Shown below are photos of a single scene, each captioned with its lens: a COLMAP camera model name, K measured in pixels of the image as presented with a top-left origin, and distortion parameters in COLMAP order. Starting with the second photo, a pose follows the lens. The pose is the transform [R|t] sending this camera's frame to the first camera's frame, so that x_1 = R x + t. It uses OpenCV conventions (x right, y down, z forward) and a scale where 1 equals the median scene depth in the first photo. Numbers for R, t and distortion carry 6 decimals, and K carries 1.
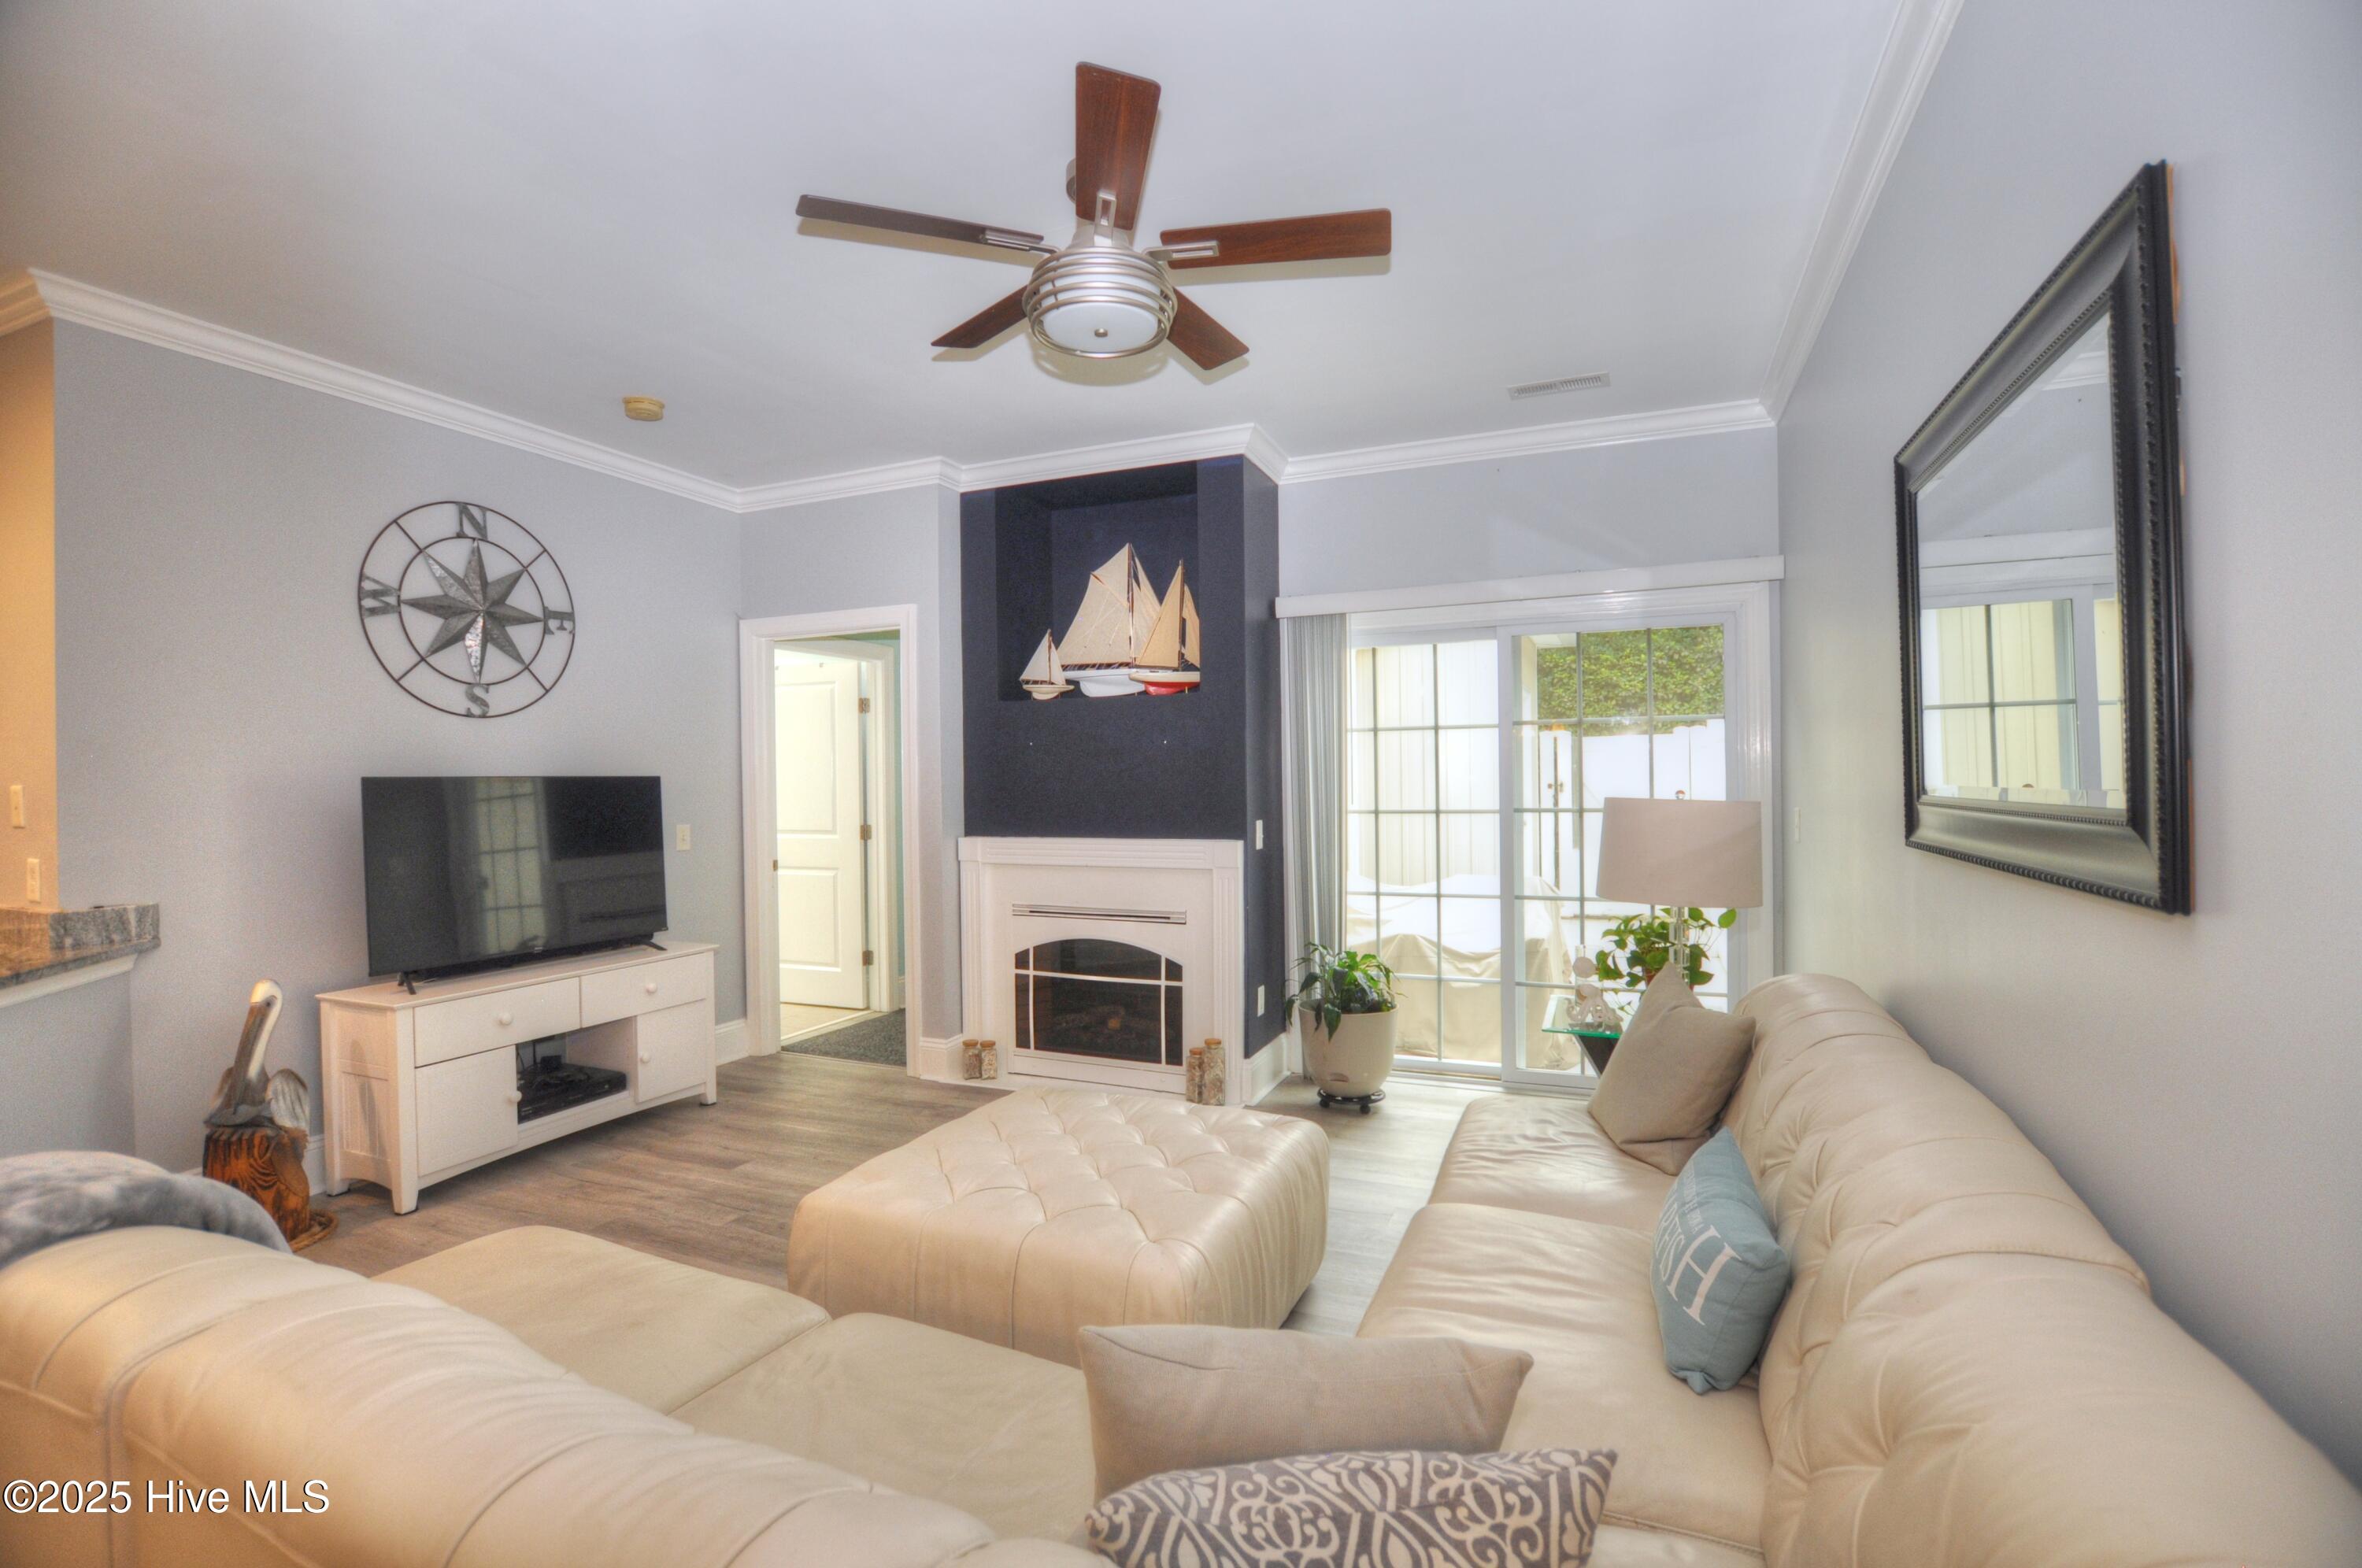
lens RADIAL K [[1054.7, 0, 1181.0], [0, 1054.7, 784.0], [0, 0, 1]] dist [-0.037162, 0.004395]
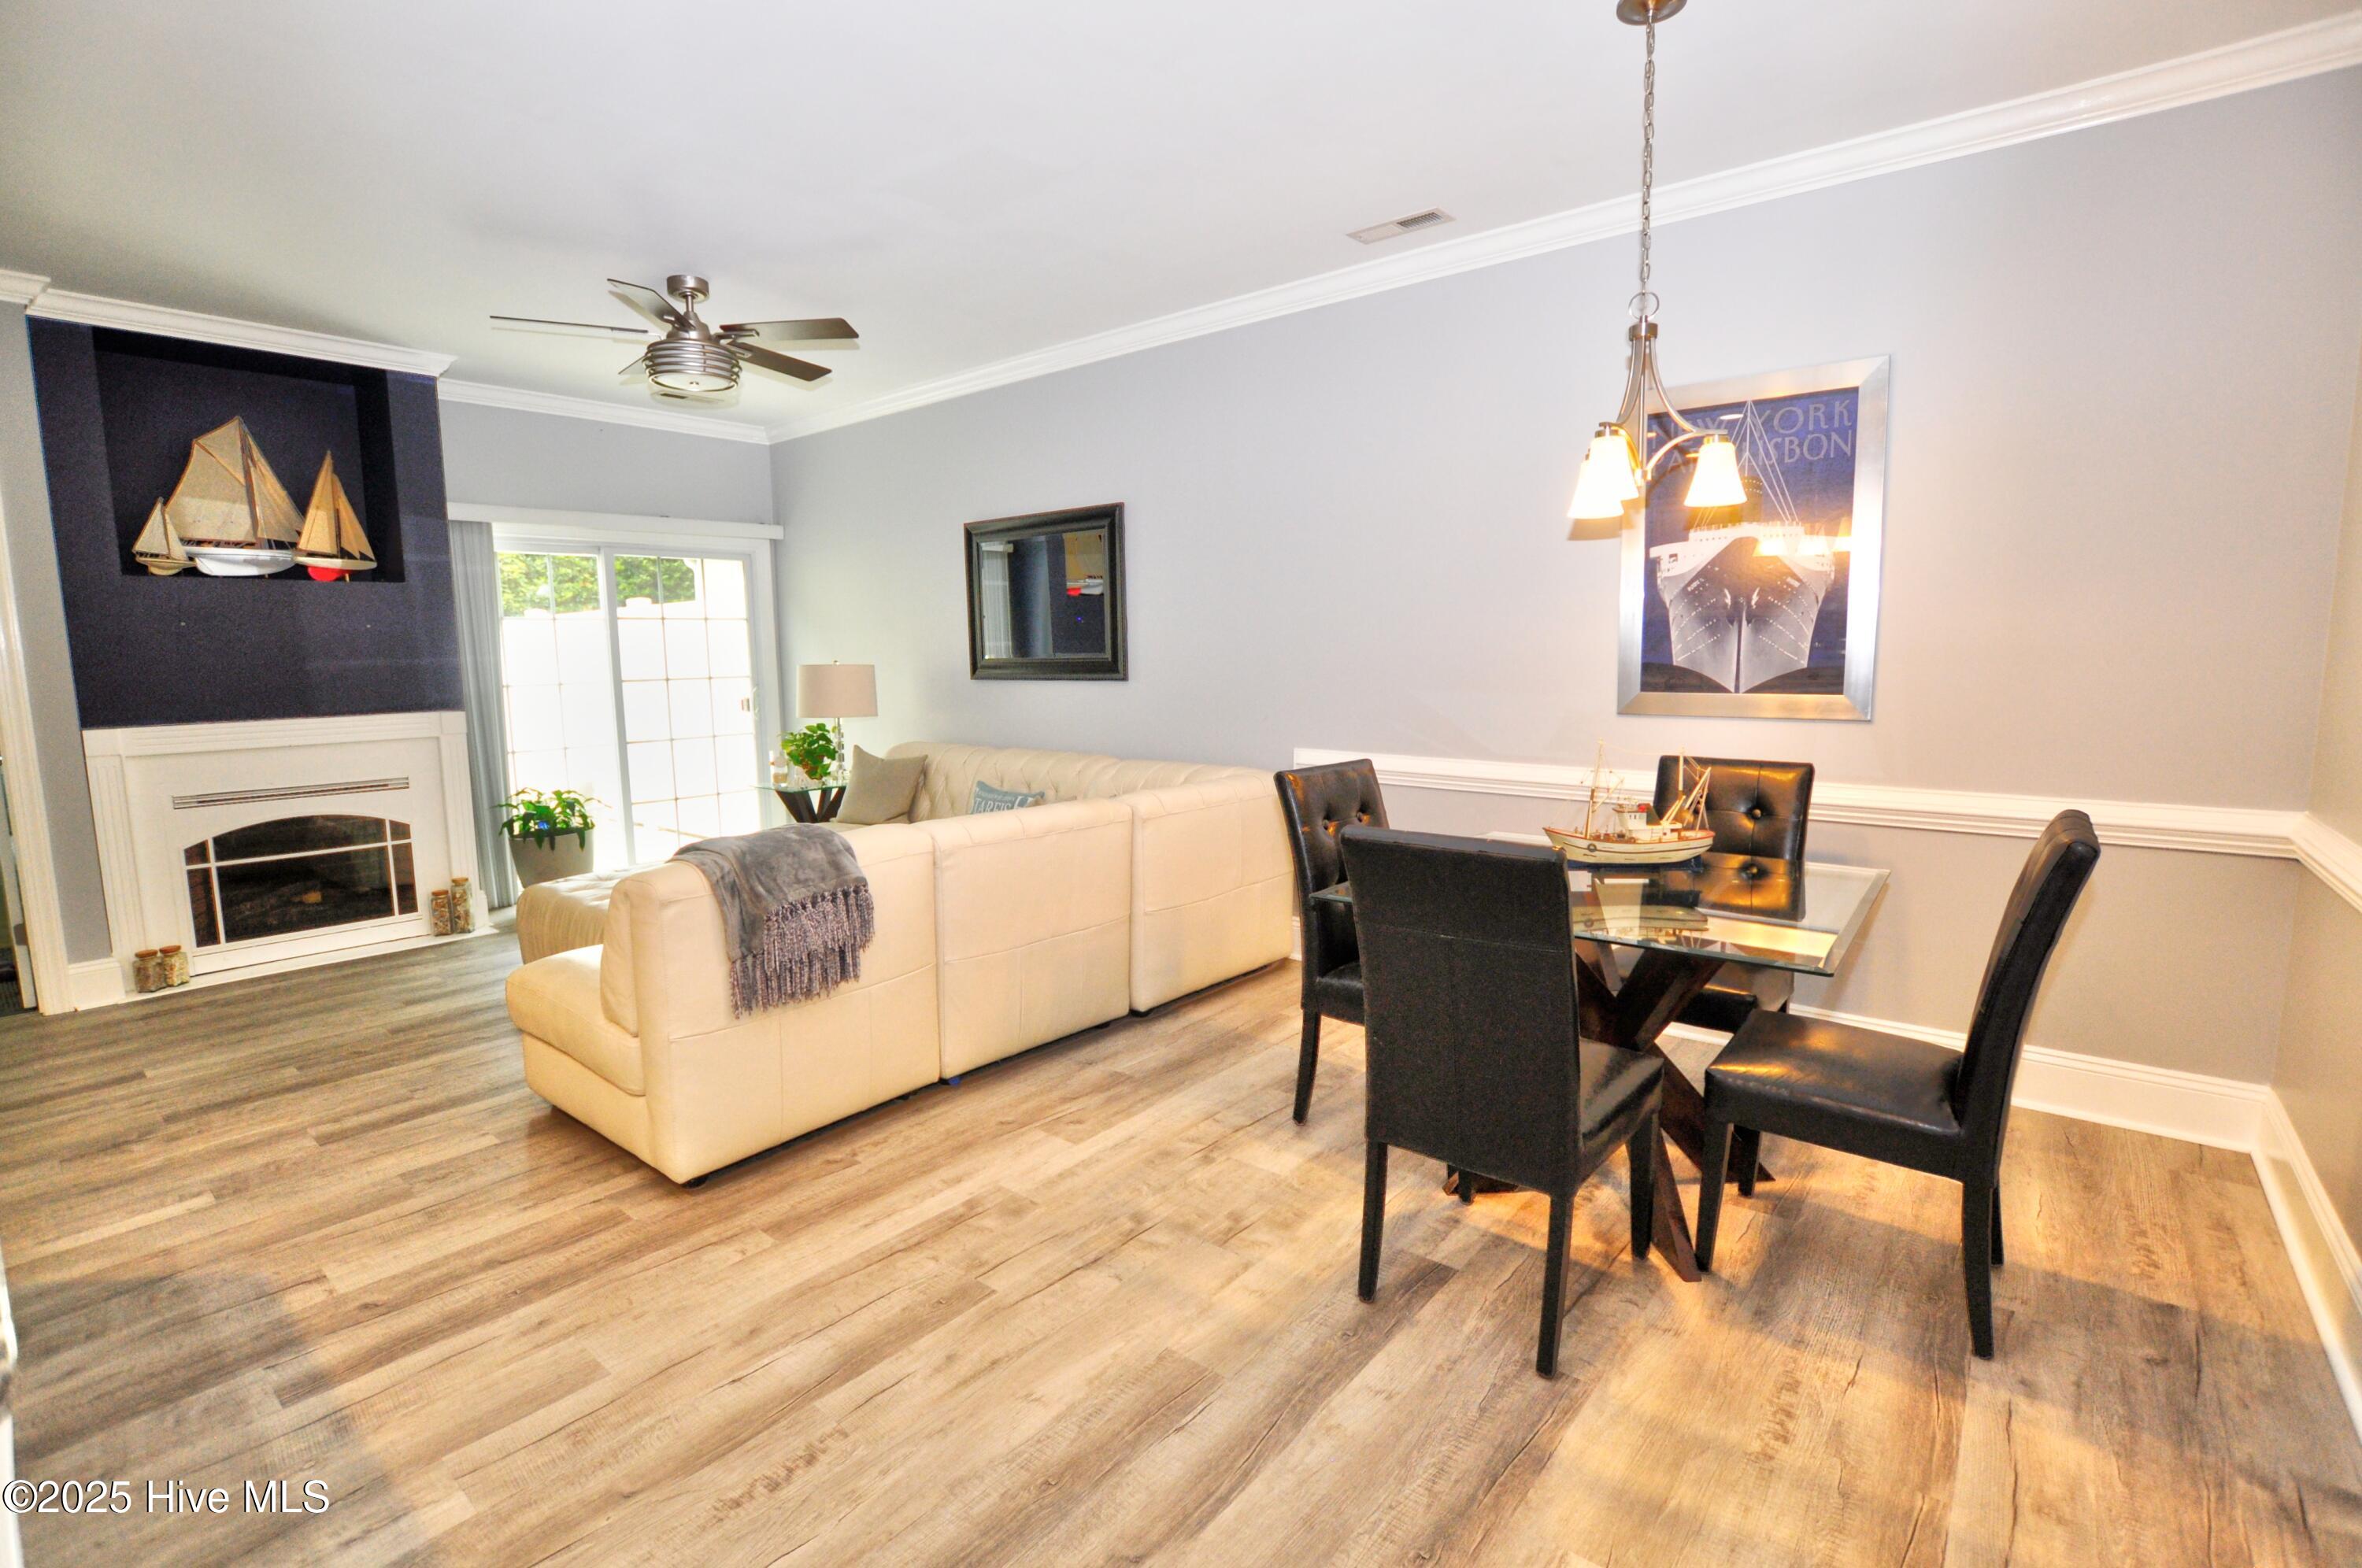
lens RADIAL K [[1054.7, 0, 1181.0], [0, 1054.7, 784.0], [0, 0, 1]] dist [-0.037162, 0.004395]
pose [[0.278262, -0.111929, 0.953961, -0.828307], [0.013043, 0.993536, 0.112767, 0.013488], [-0.960417, -0.018936, 0.277923, -0.112207]]
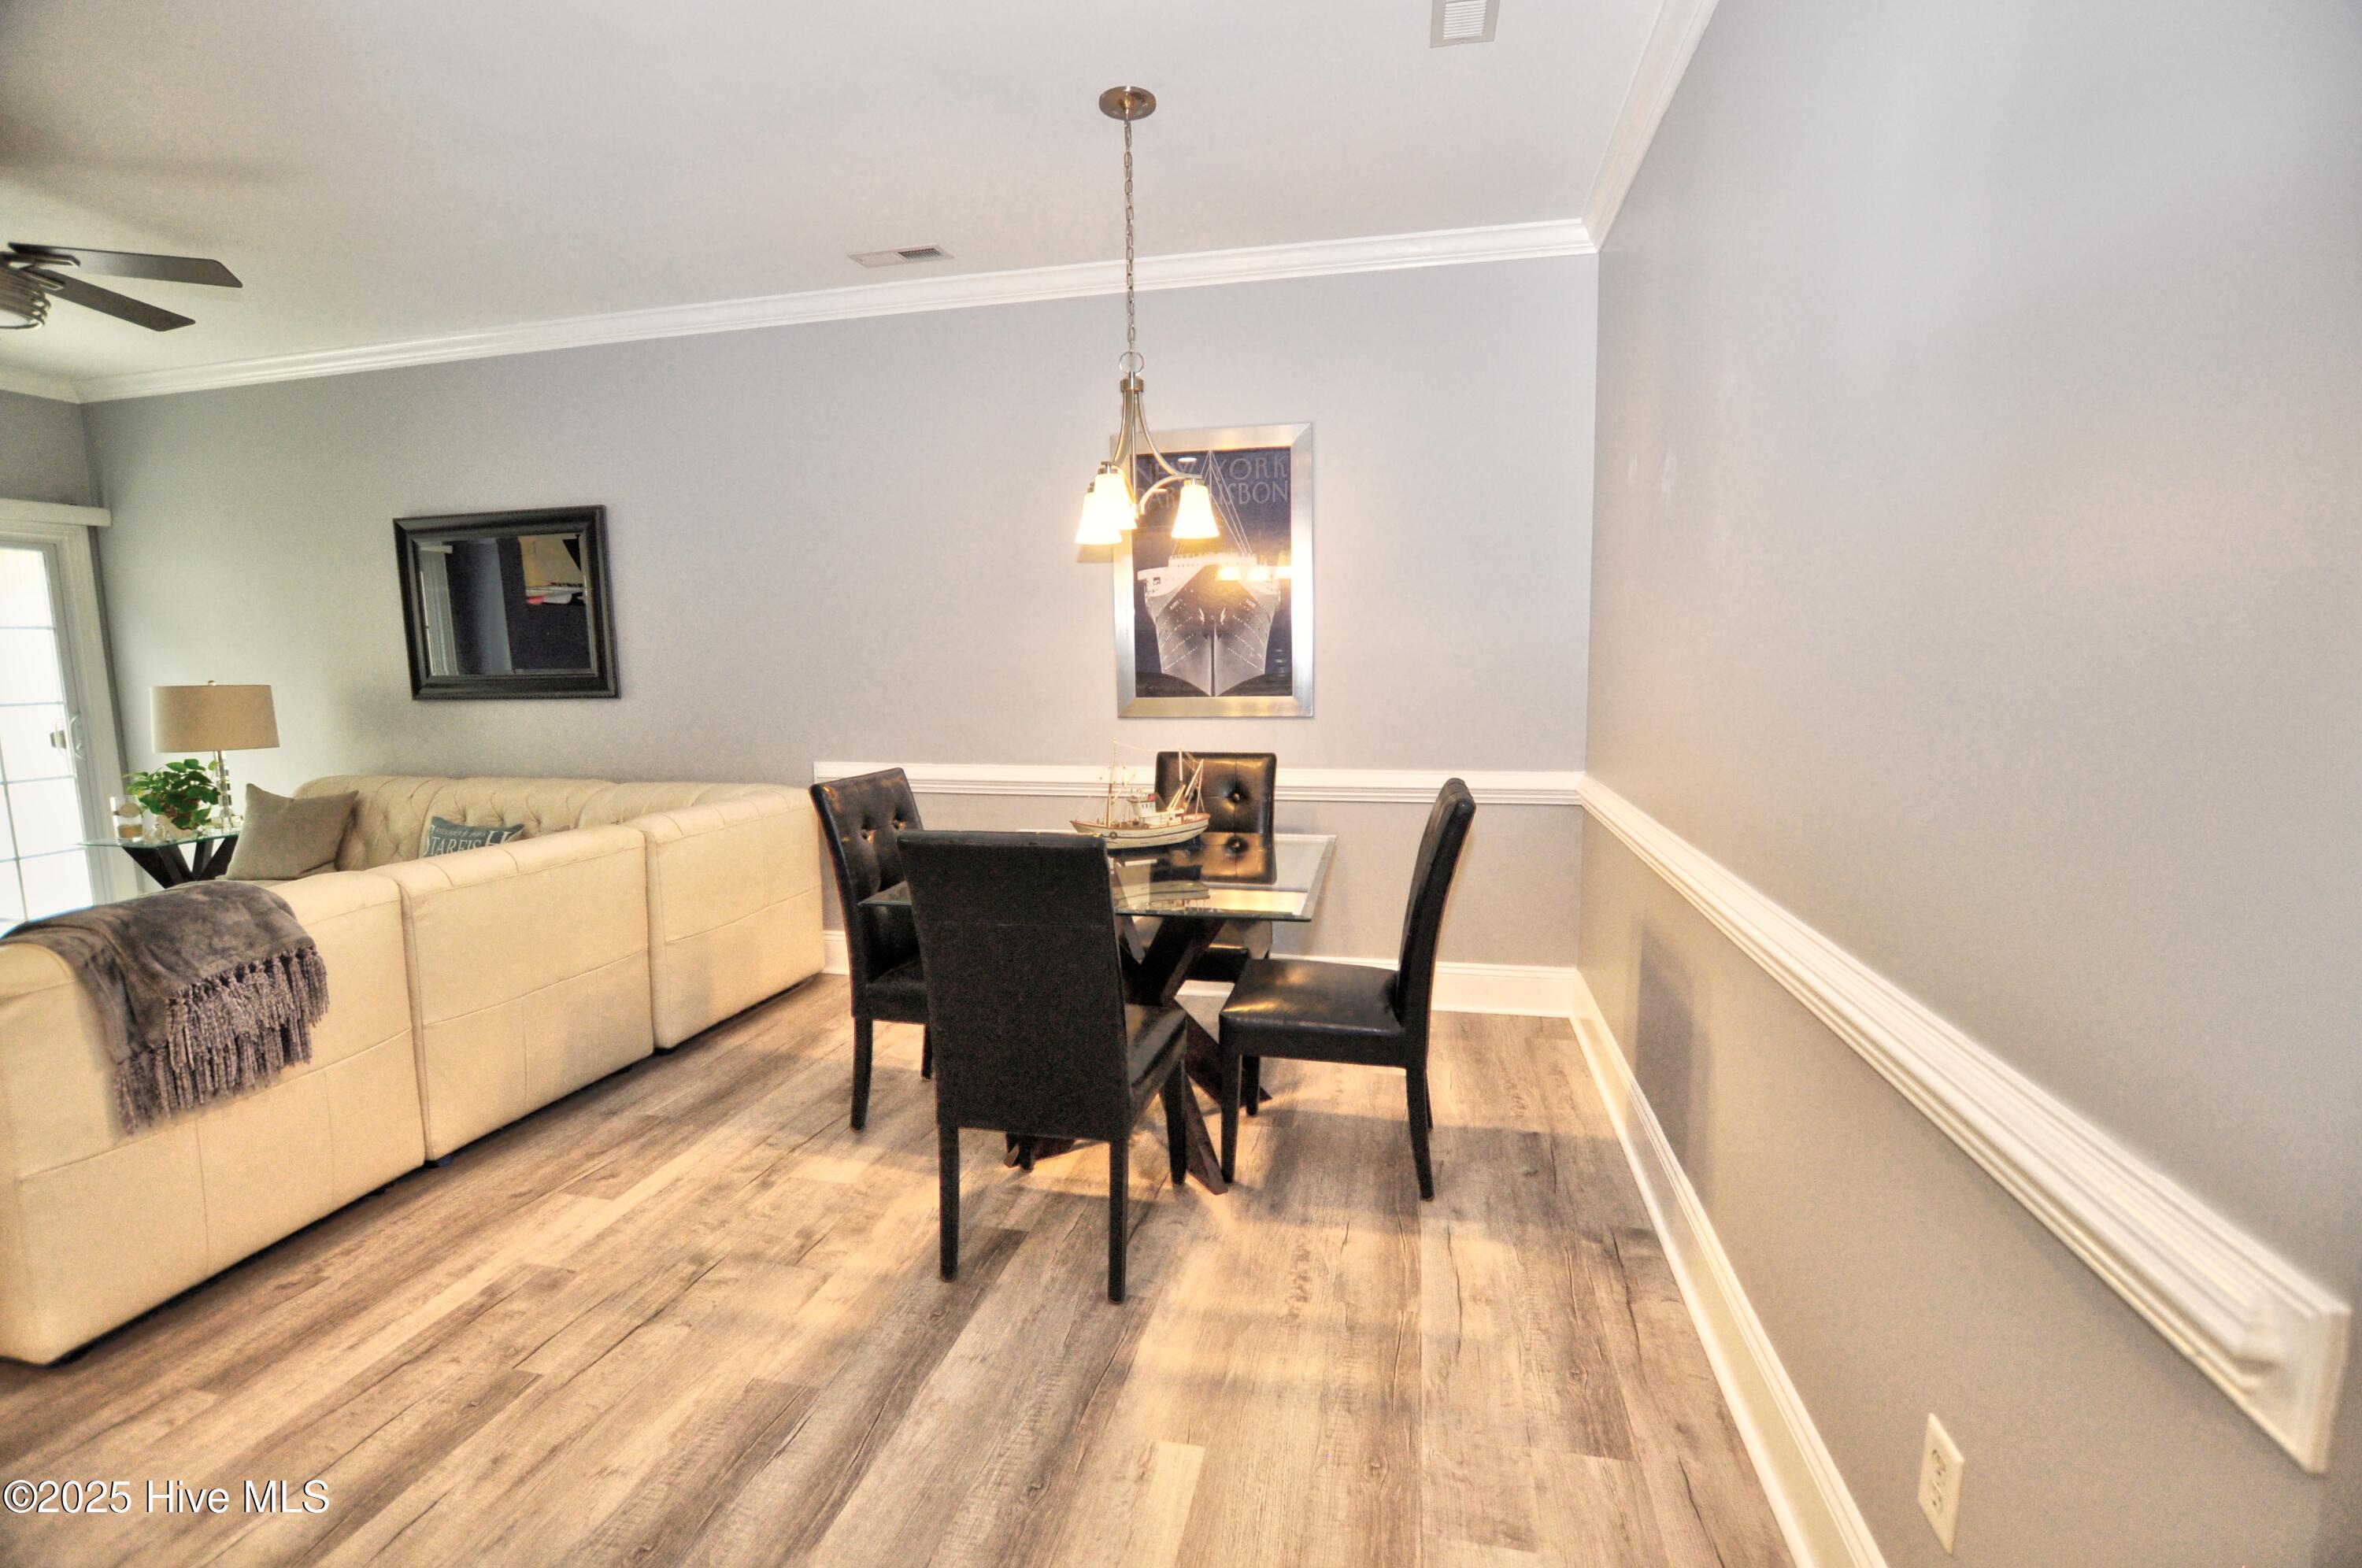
lens RADIAL K [[1012.3, 0, 1181.0], [0, 1012.3, 784.0], [0, 0, 1]] dist [-0.042238, 0.006920]
pose [[-0.182262, -0.108427, 0.977253, -0.845440], [0.019804, 0.993295, 0.113900, 0.013378], [-0.983051, 0.040113, -0.178893, -0.093472]]
